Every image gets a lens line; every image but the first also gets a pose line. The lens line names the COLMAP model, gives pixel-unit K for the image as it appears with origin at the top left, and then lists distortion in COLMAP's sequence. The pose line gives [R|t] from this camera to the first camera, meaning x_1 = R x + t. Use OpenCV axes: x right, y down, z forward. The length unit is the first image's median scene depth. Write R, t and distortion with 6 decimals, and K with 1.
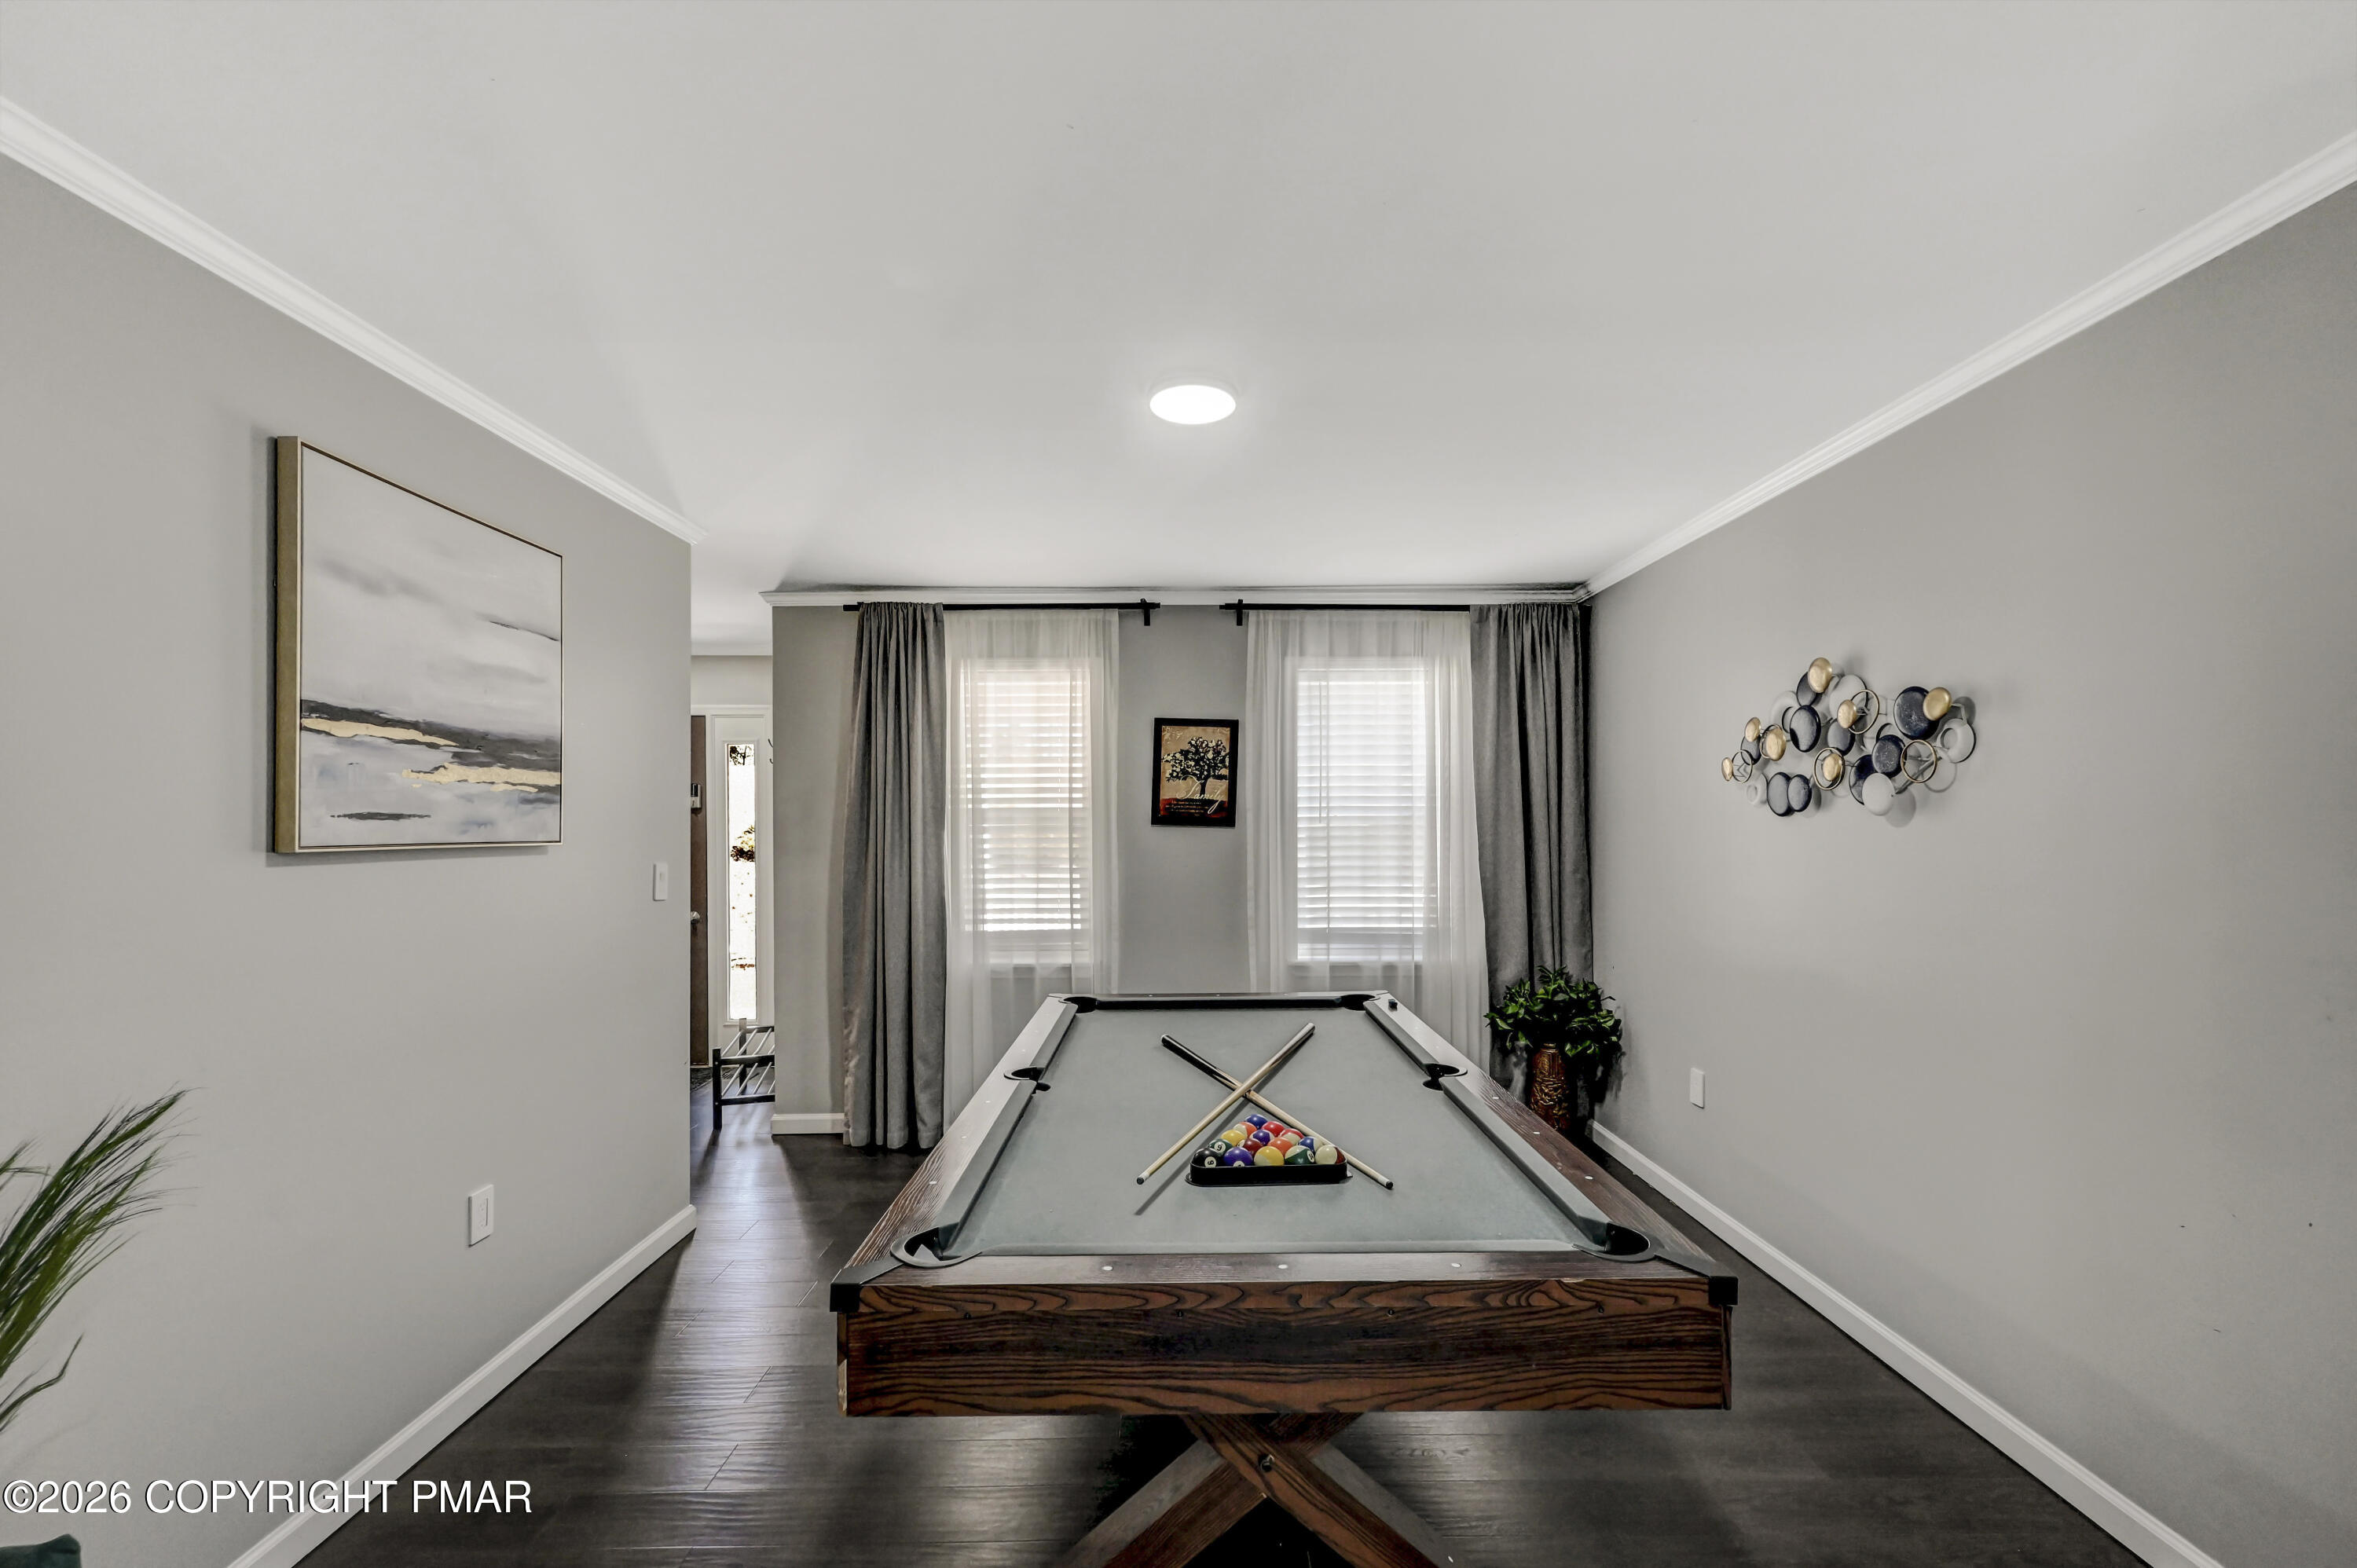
lens RADIAL K [[952.3, 0, 1241.7], [0, 952.3, 824.9], [0, 0, 1]] dist [-0.000139, -0.000420]
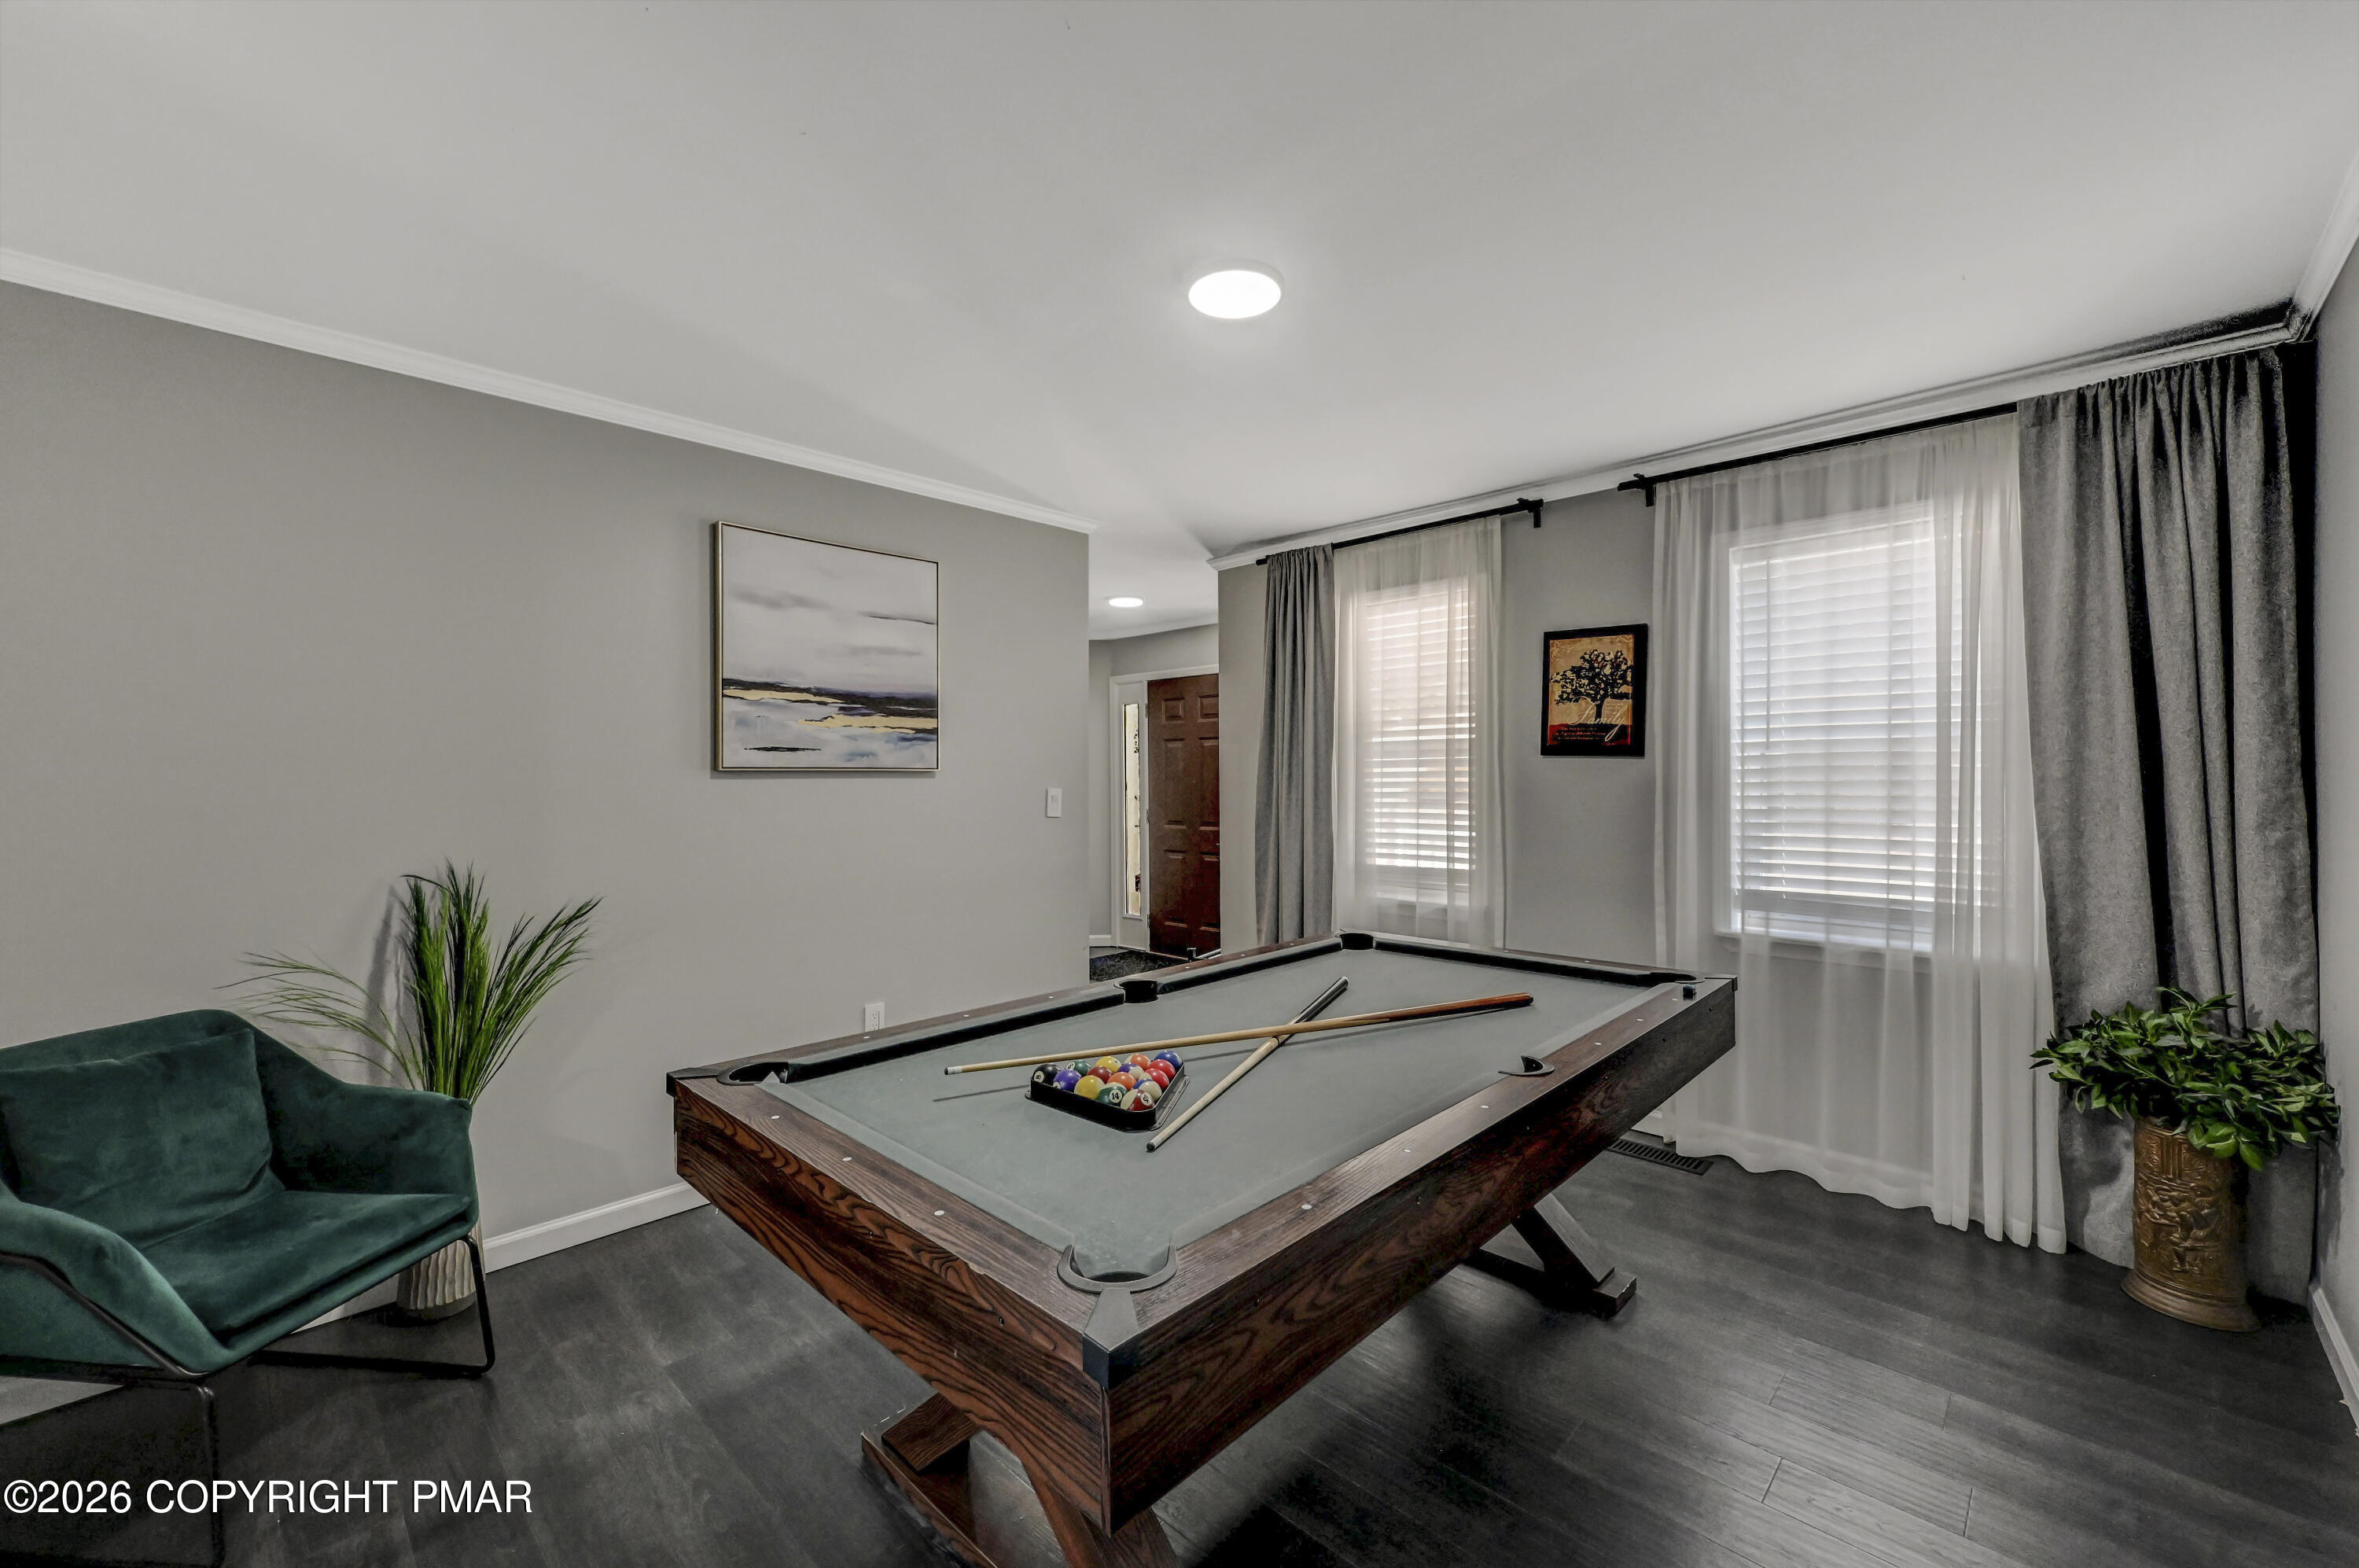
lens RADIAL K [[953.2, 0, 1178.7], [0, 953.2, 780.1], [0, 0, 1]] dist [-0.000139, -0.000420]
pose [[0.707910, 0.002833, -0.706297, 0.292811], [0.004334, 0.999956, 0.008355, 0.013804], [0.706289, -0.008976, 0.707866, 0.151328]]
